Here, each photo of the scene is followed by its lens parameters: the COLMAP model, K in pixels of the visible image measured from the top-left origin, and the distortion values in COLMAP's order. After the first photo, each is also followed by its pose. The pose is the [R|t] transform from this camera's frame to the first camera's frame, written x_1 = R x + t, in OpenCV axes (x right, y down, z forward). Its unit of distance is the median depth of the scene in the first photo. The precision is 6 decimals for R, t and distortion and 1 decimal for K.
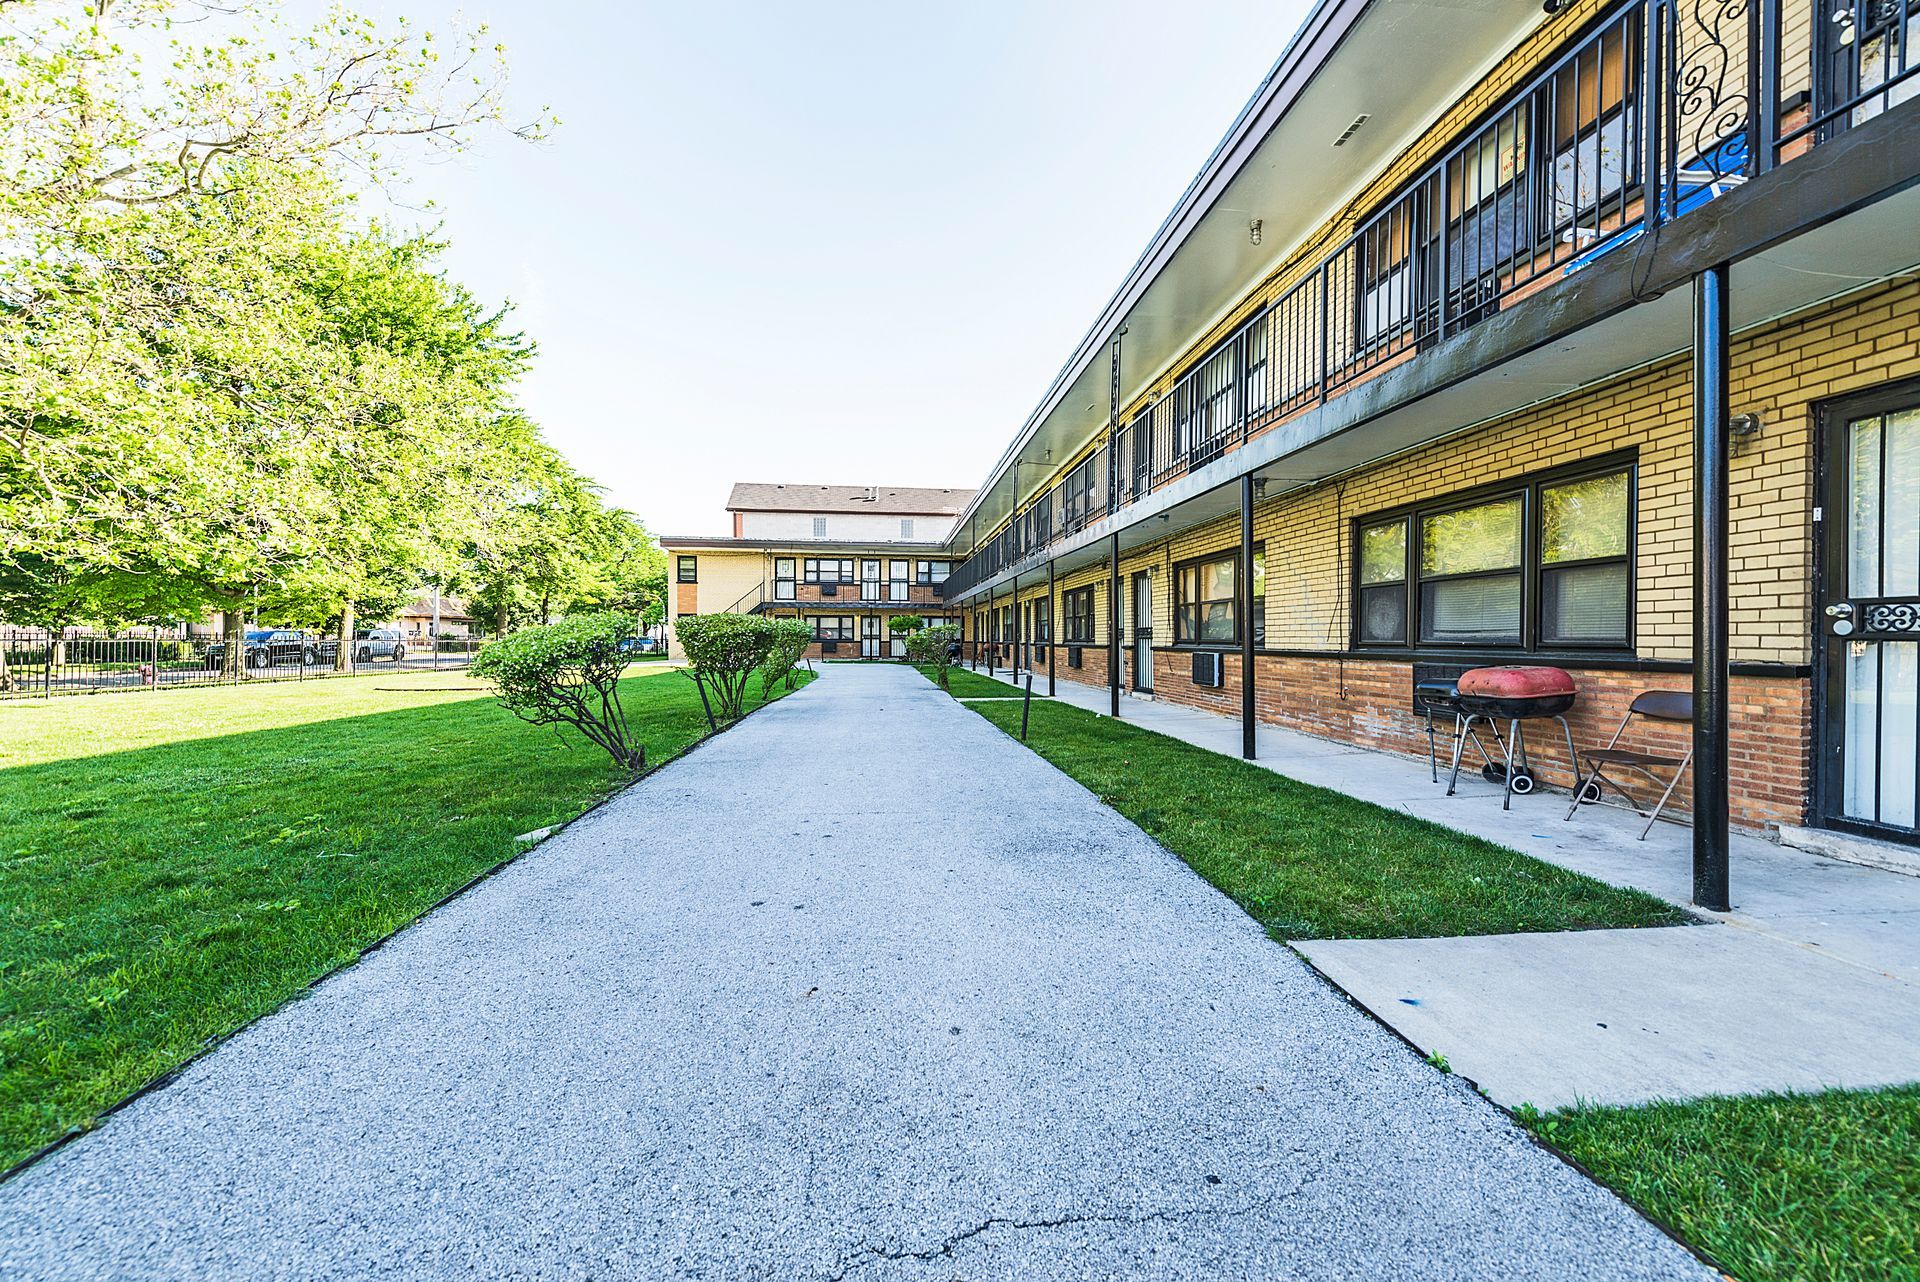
lens RADIAL K [[743.7, 0, 968.4], [0, 743.7, 642.8], [0, 0, 1]] dist [0.016373, -0.006714]
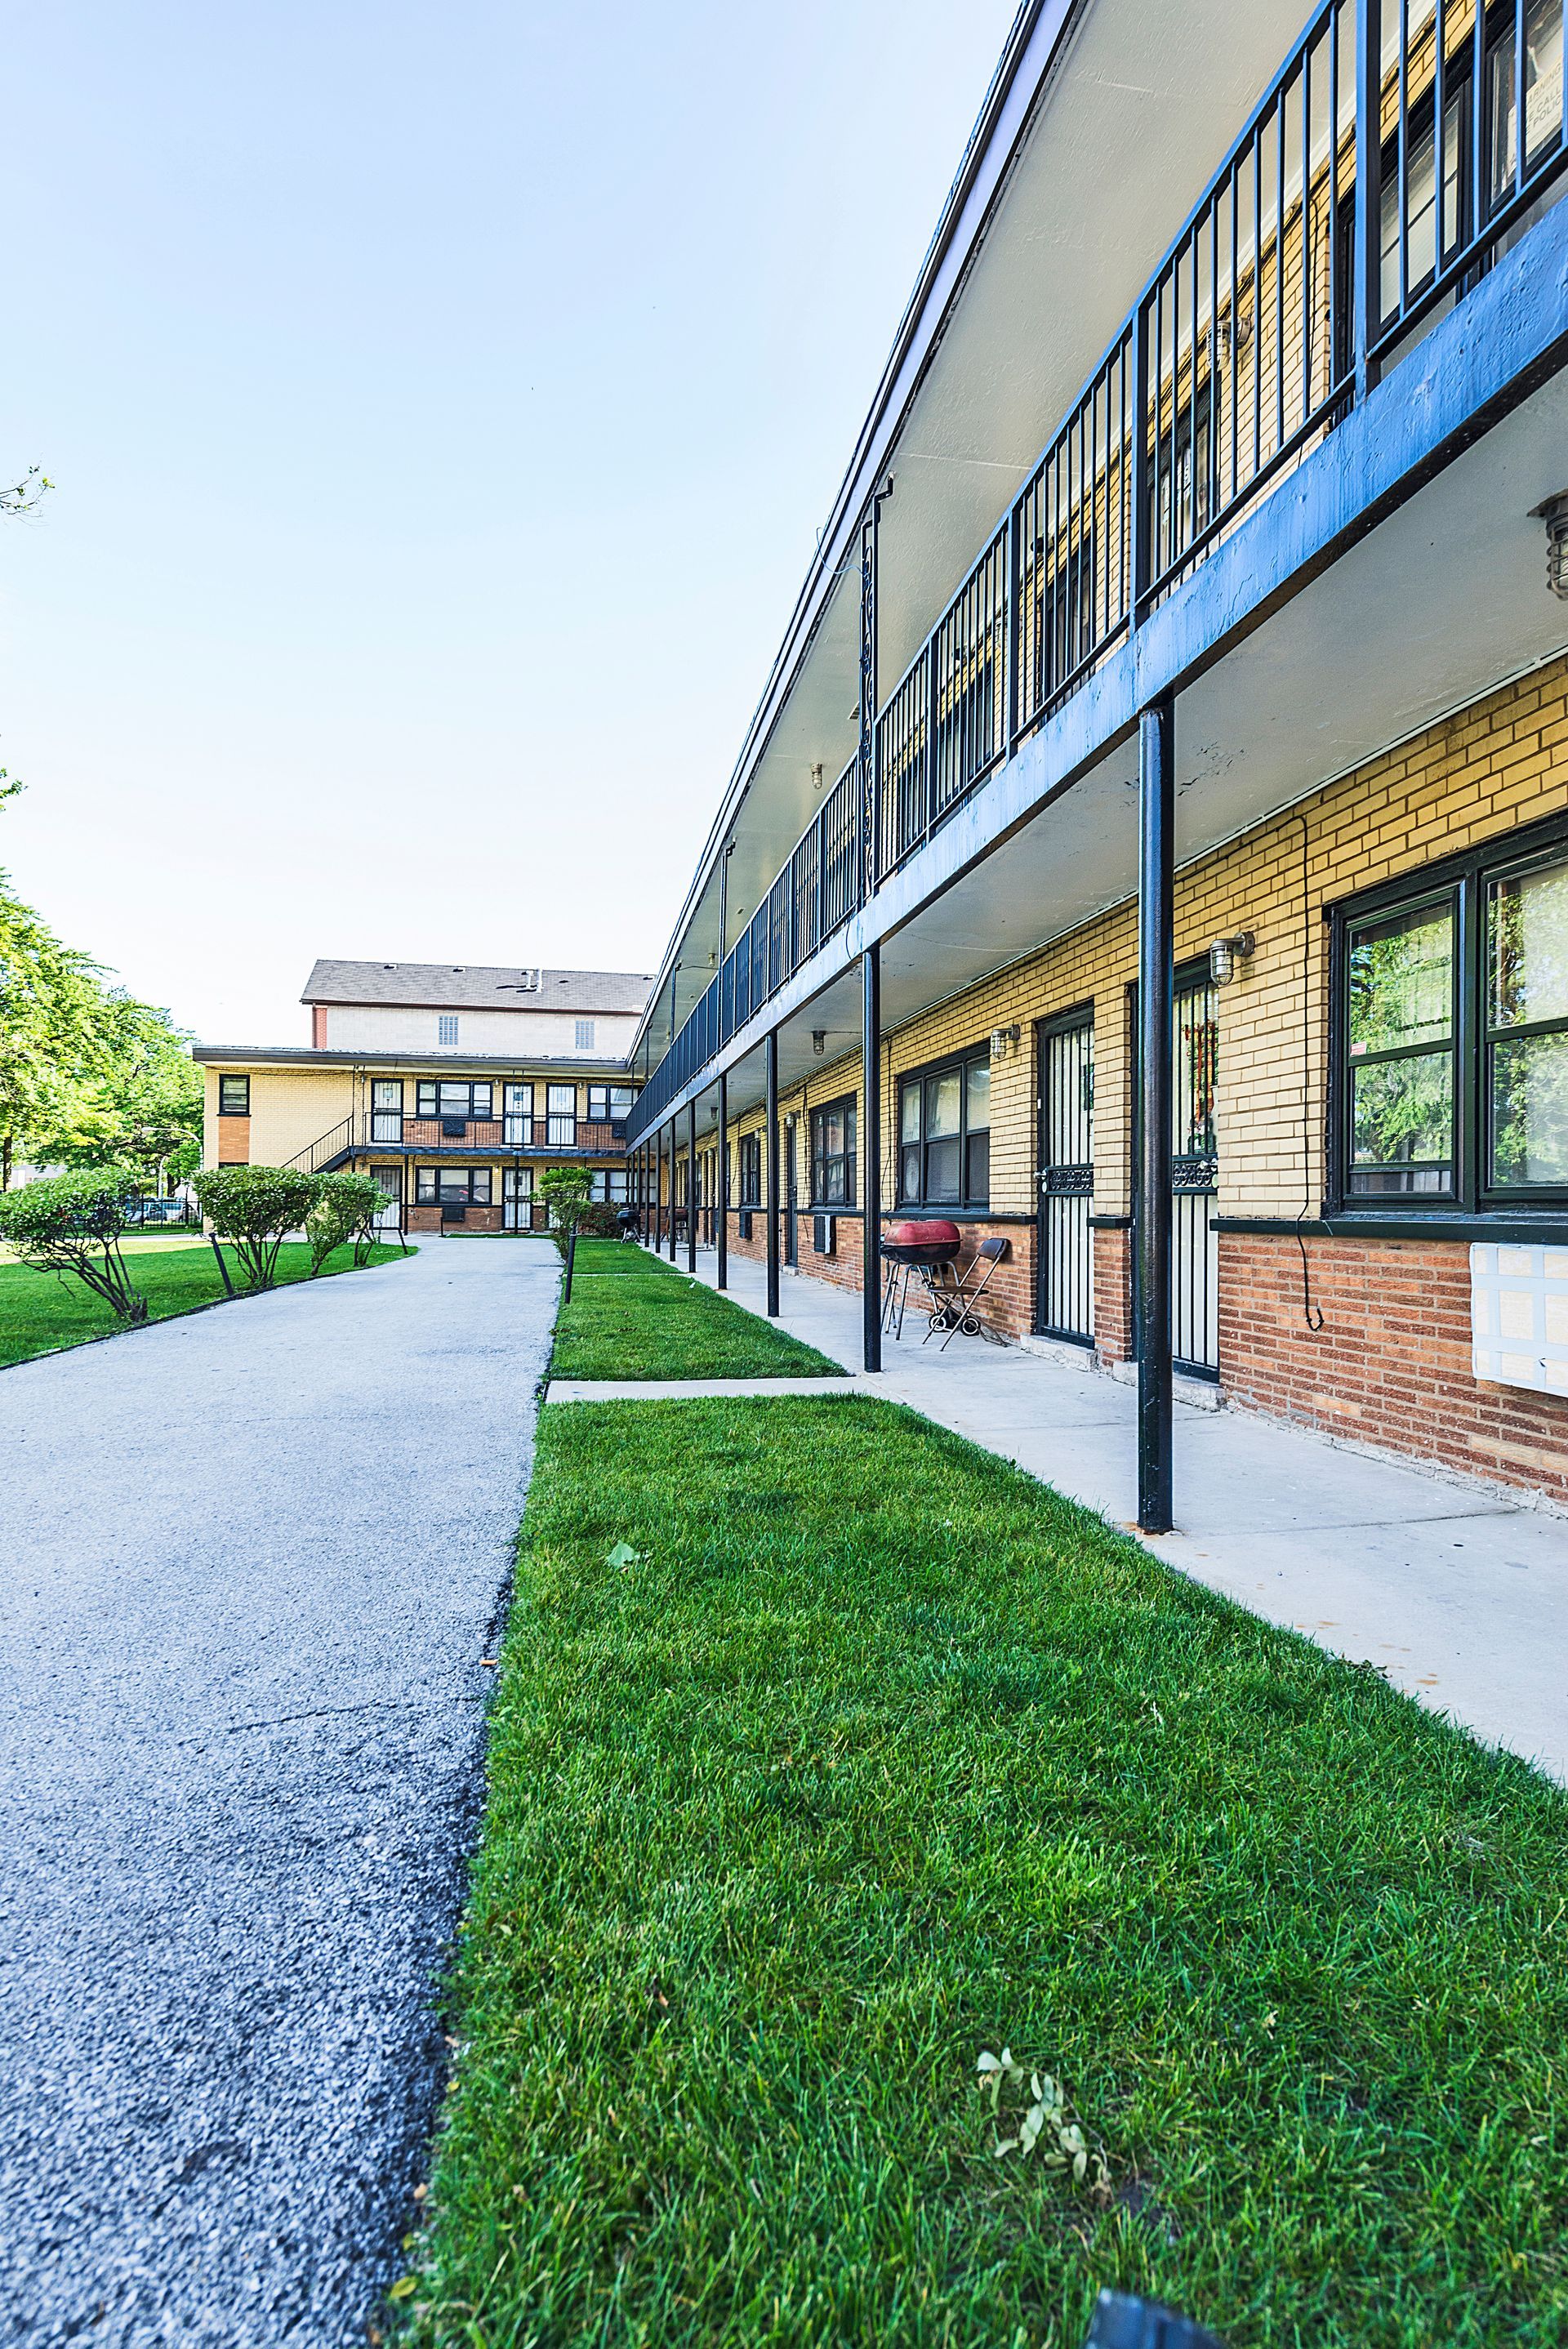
lens RADIAL K [[1236.7, 0, 822.1], [0, 1236.7, 1187.2], [0, 0, 1]] dist [0.003618, 0.000523]
pose [[0.997273, 0.005932, 0.073559, 0.059835], [-0.004429, 0.999779, -0.020575, 0.002934], [-0.073665, 0.020193, 0.997079, -0.125484]]
